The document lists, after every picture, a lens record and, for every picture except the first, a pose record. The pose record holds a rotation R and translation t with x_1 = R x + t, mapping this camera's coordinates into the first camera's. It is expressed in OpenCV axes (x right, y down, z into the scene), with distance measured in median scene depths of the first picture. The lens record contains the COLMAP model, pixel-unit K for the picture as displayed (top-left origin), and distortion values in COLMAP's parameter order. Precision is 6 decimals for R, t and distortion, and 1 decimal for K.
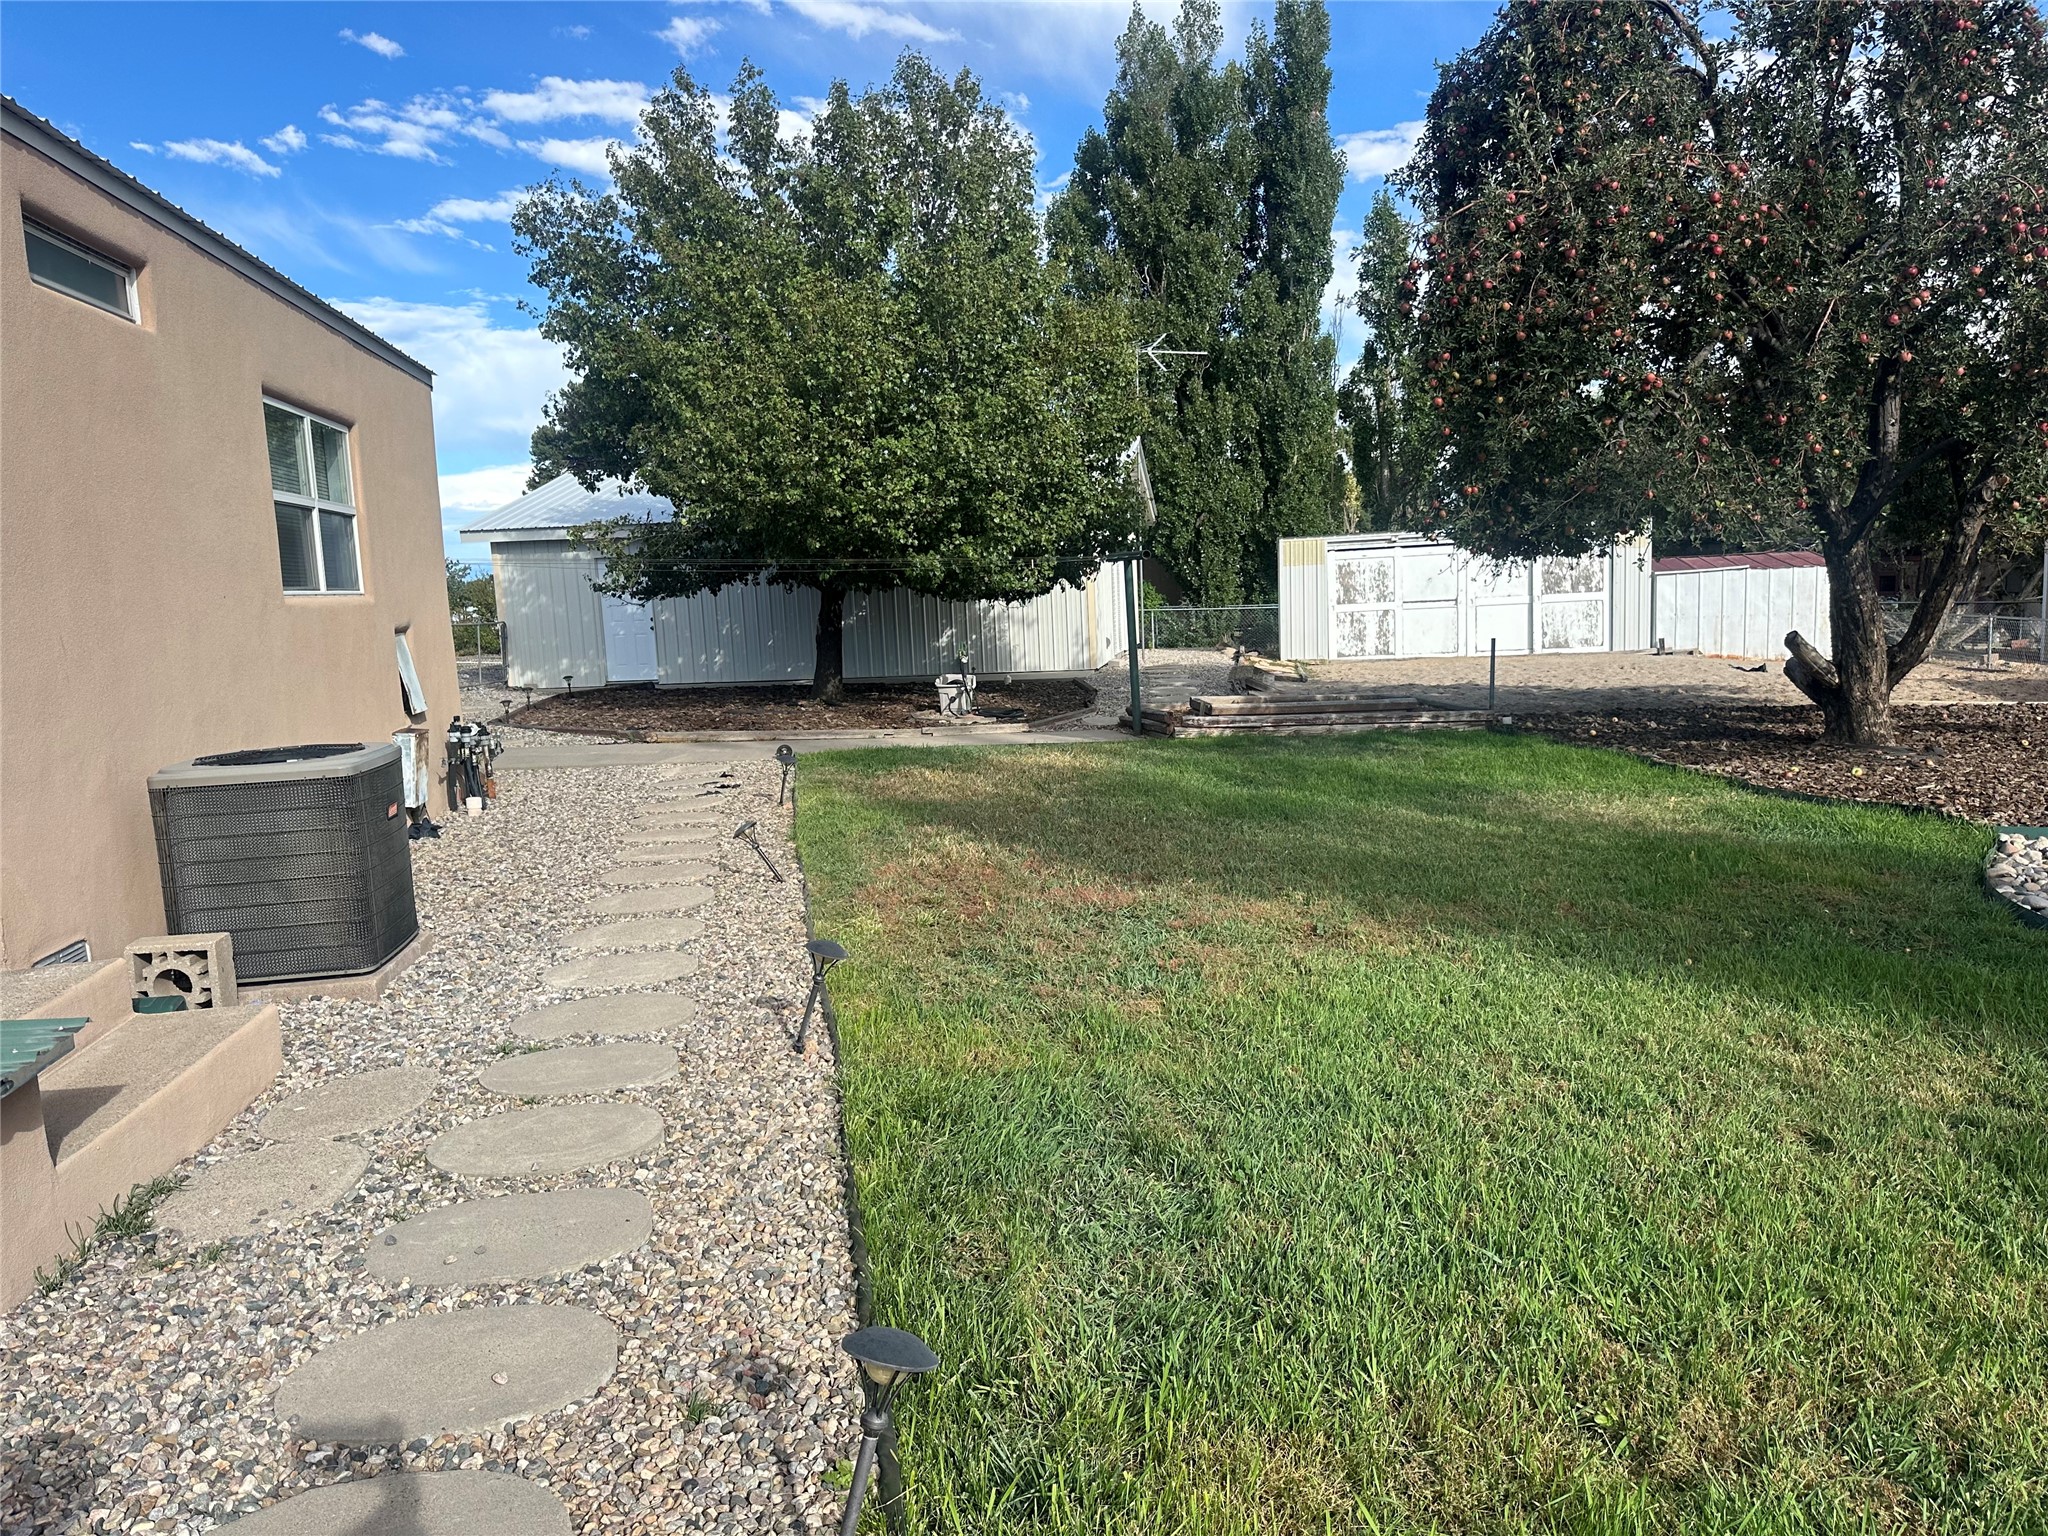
lens RADIAL K [[1430.2, 0, 976.4], [0, 1430.2, 764.9], [0, 0, 1]] dist [0.172984, -0.340476]
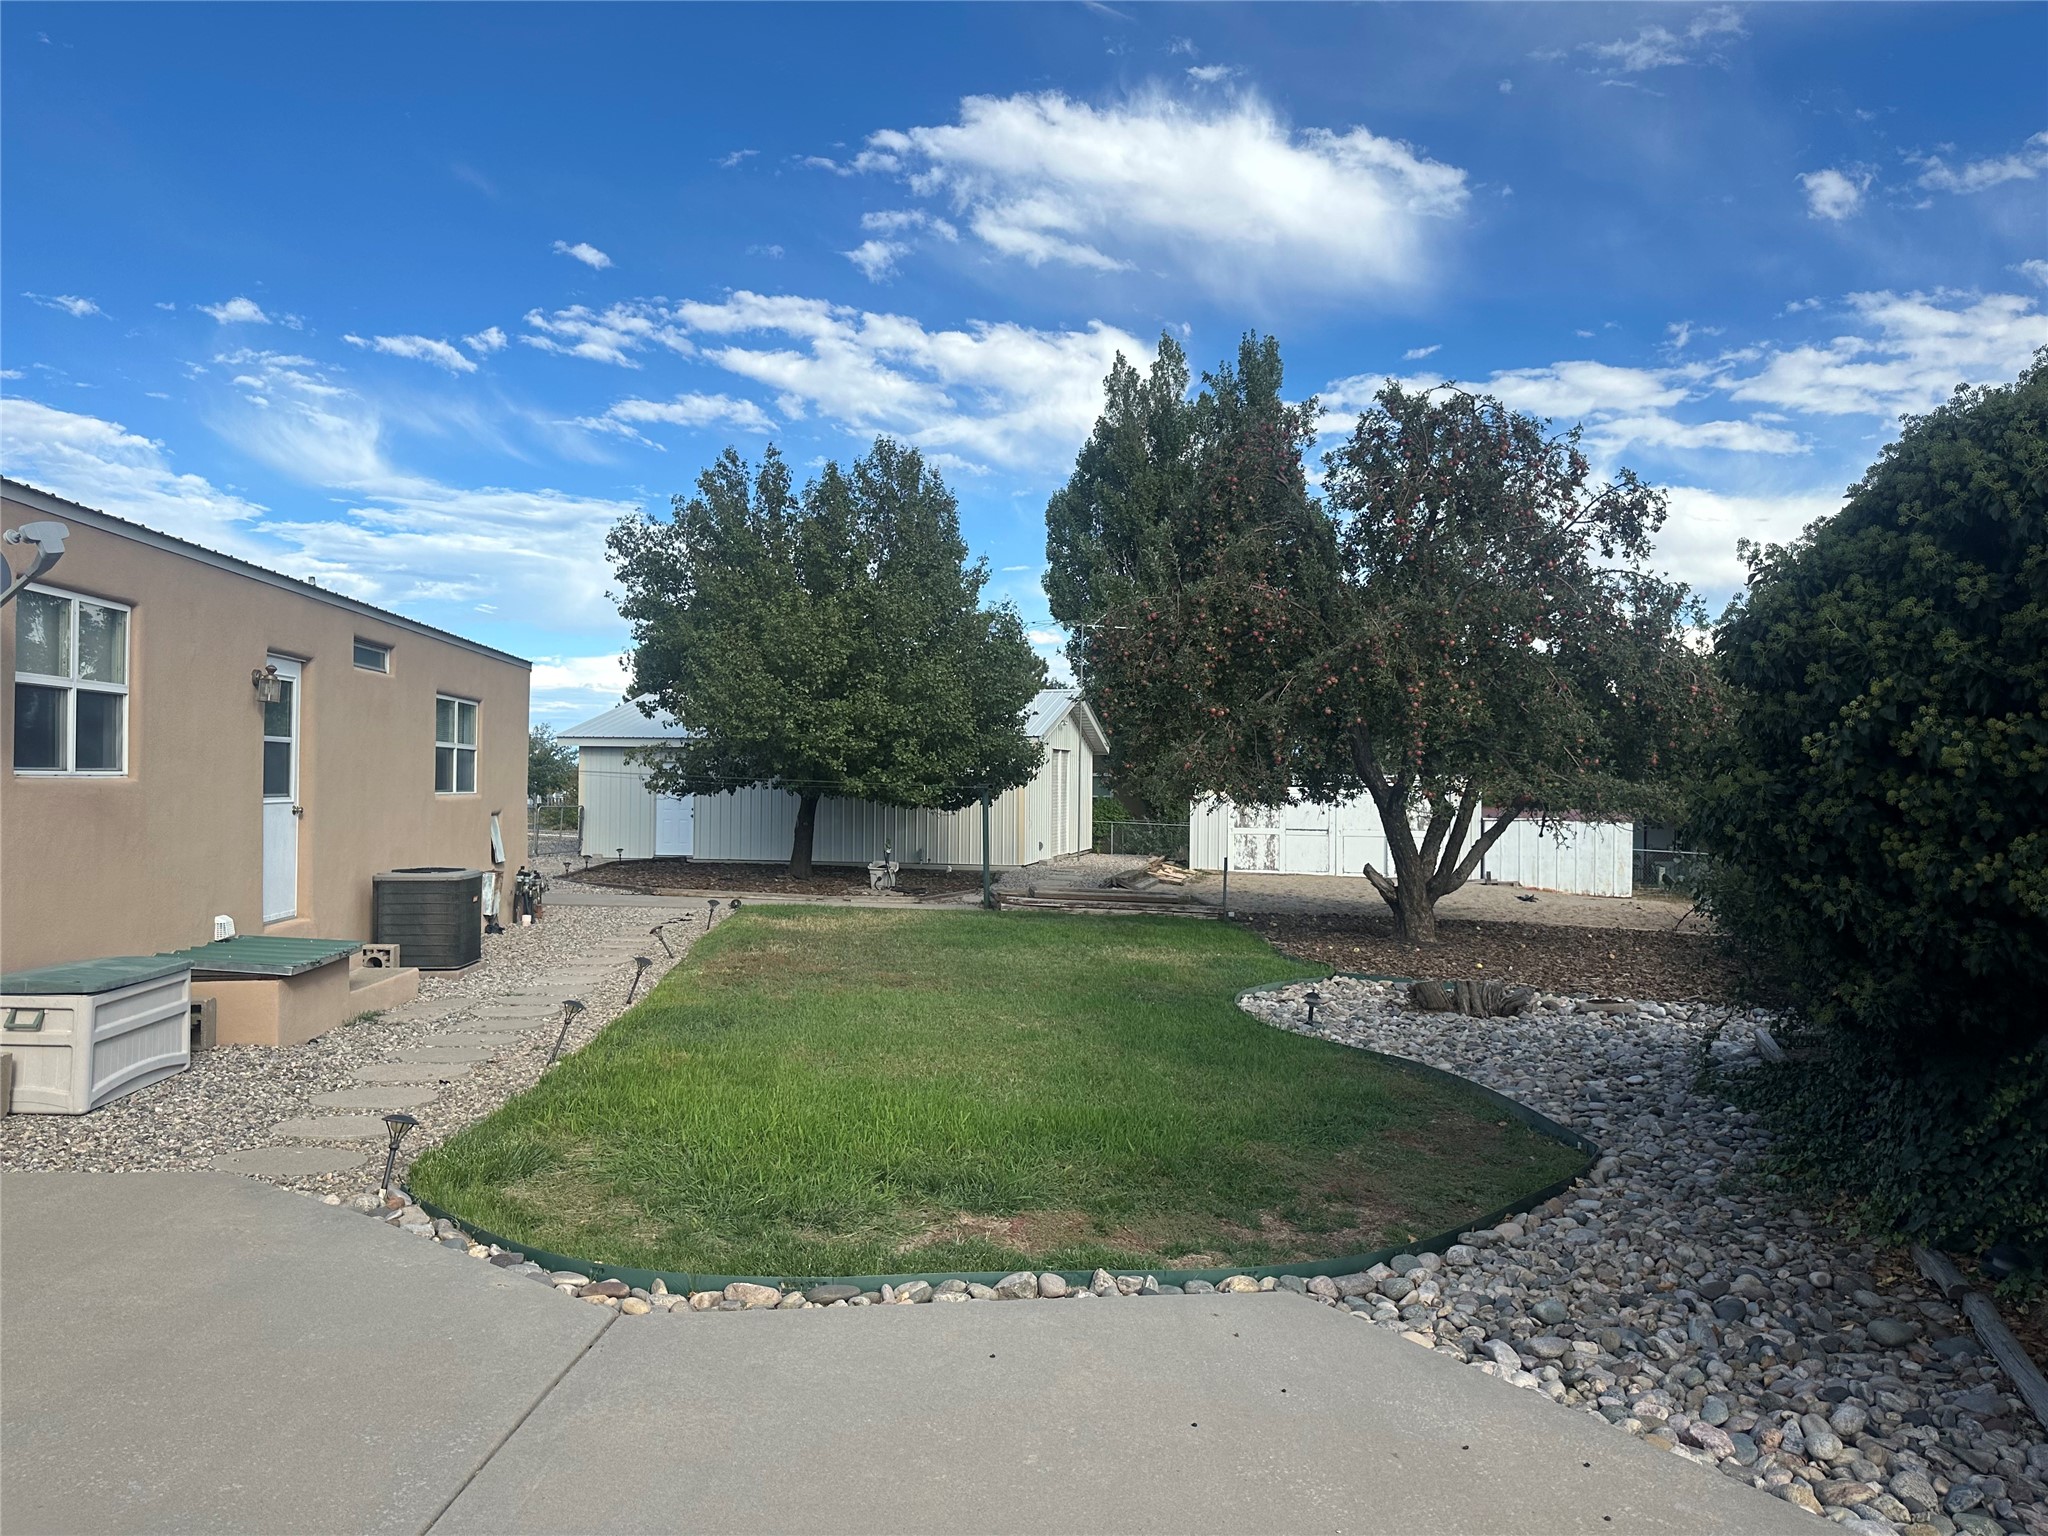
lens RADIAL K [[1430.2, 0, 976.4], [0, 1430.2, 764.9], [0, 0, 1]] dist [0.172984, -0.340476]
pose [[0.996217, 0.052975, -0.068885, 0.142640], [-0.061946, 0.988853, -0.135395, 0.023553], [0.060945, 0.139150, 0.988394, -0.333066]]
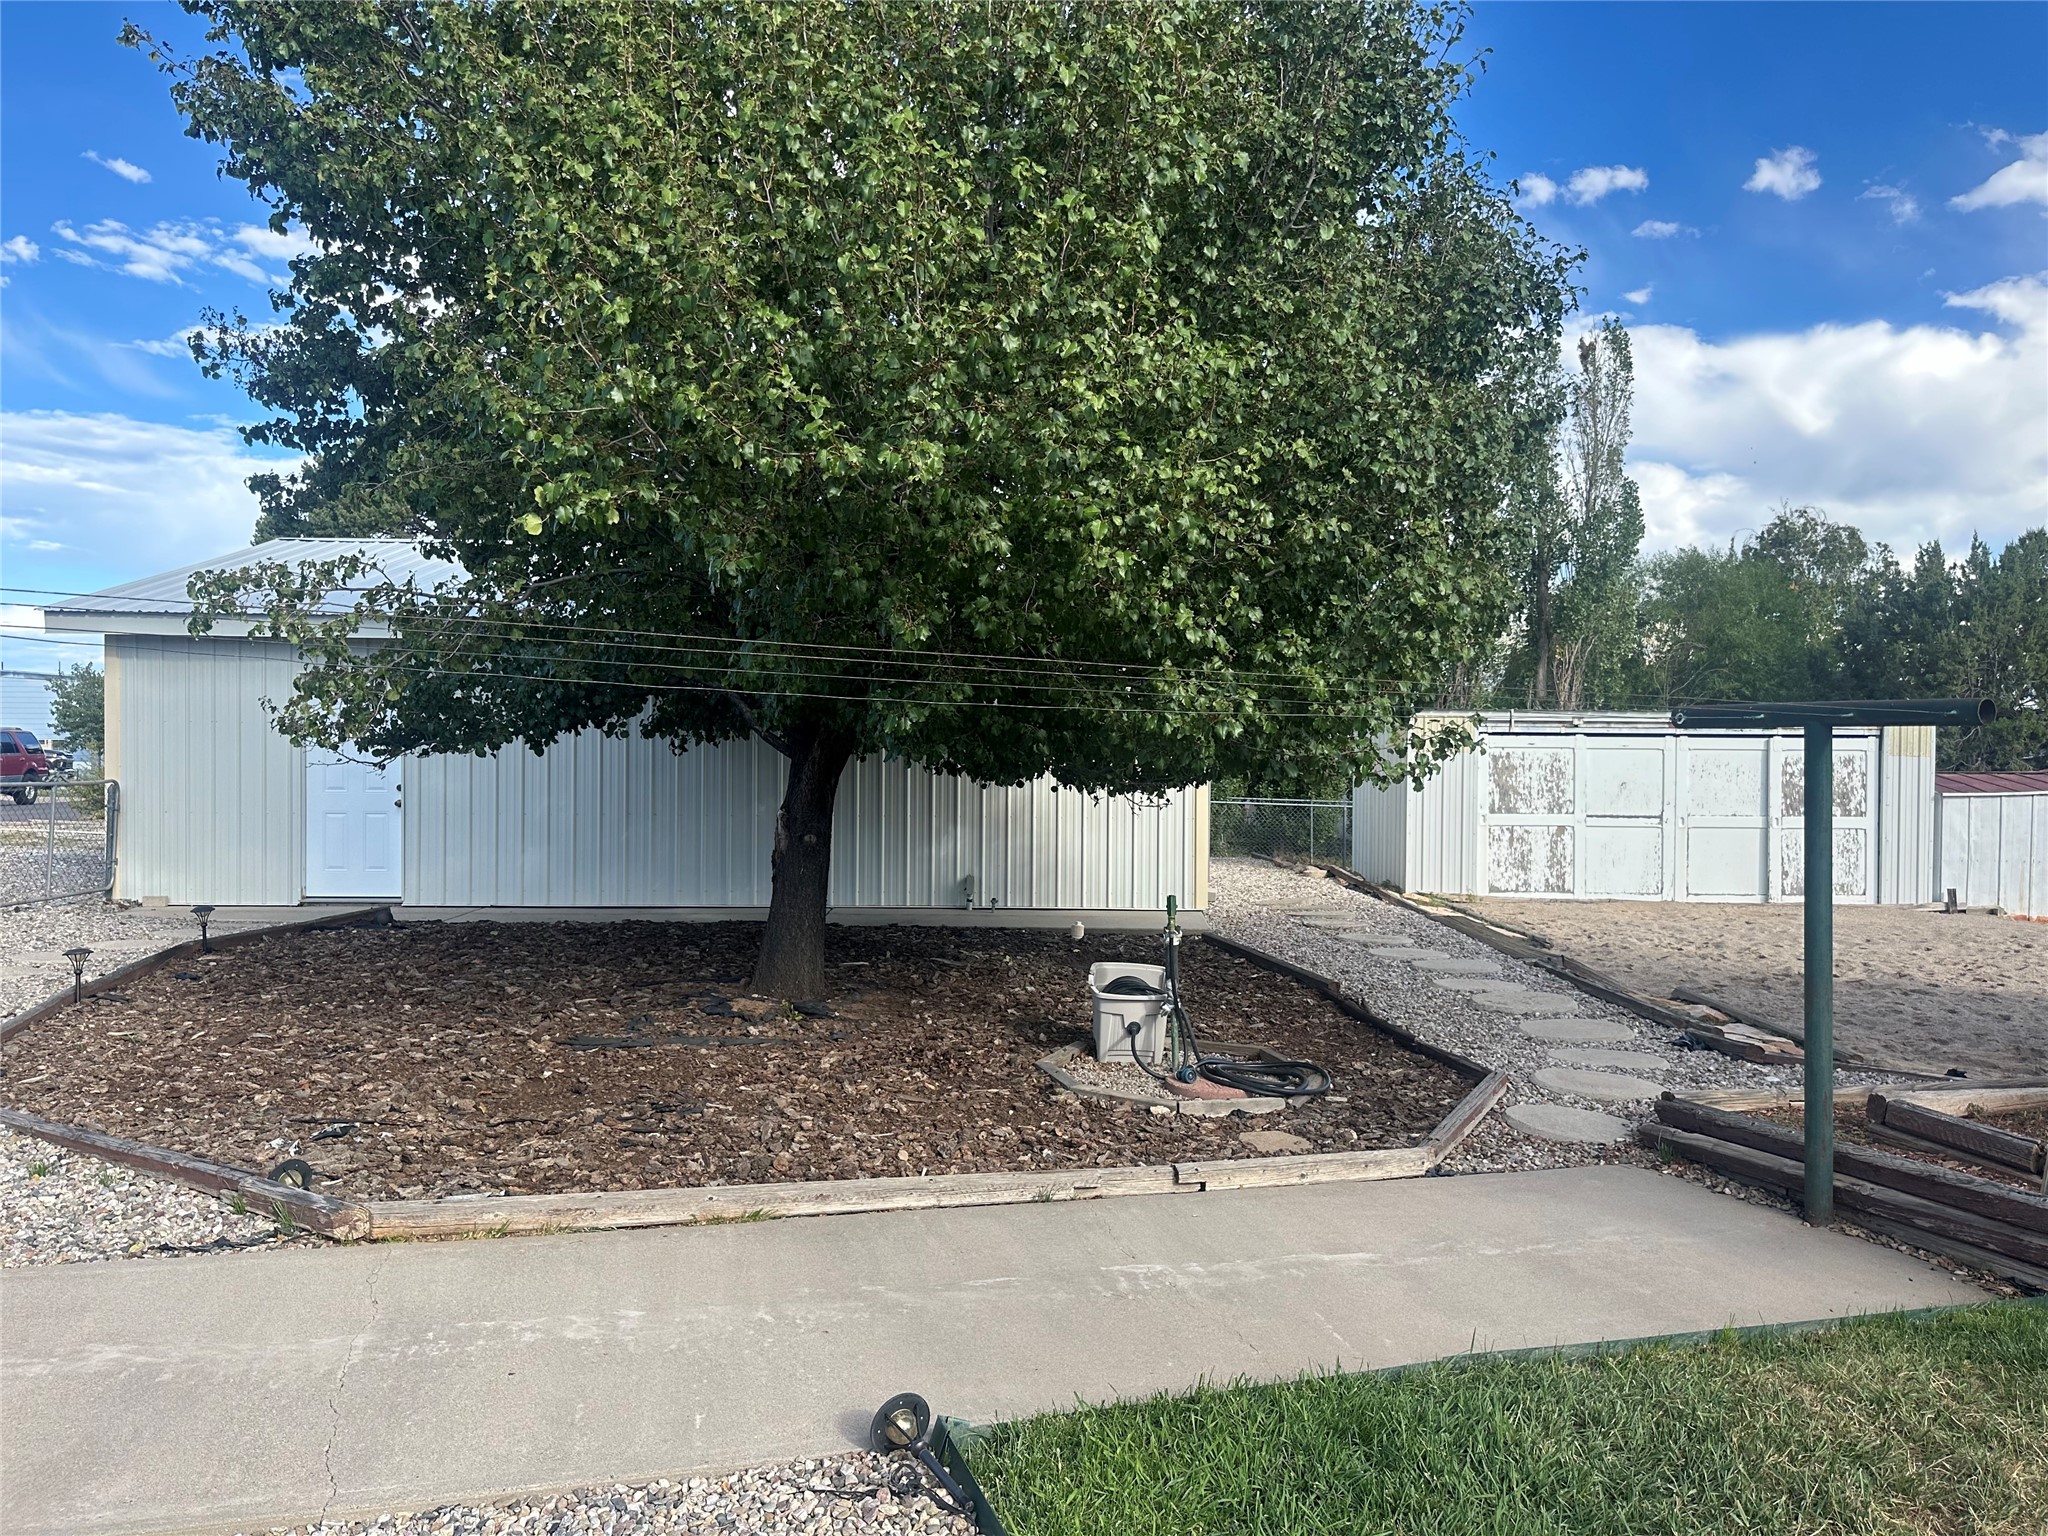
lens RADIAL K [[1498.4, 0, 1024.0], [0, 1498.4, 768.0], [0, 0, 1]] dist [0.042158, -0.002715]
pose [[0.981922, 0.052253, 0.181931, -0.114012], [-0.031752, 0.992993, -0.113828, -0.060377], [-0.186604, 0.105994, 0.976701, 0.474385]]
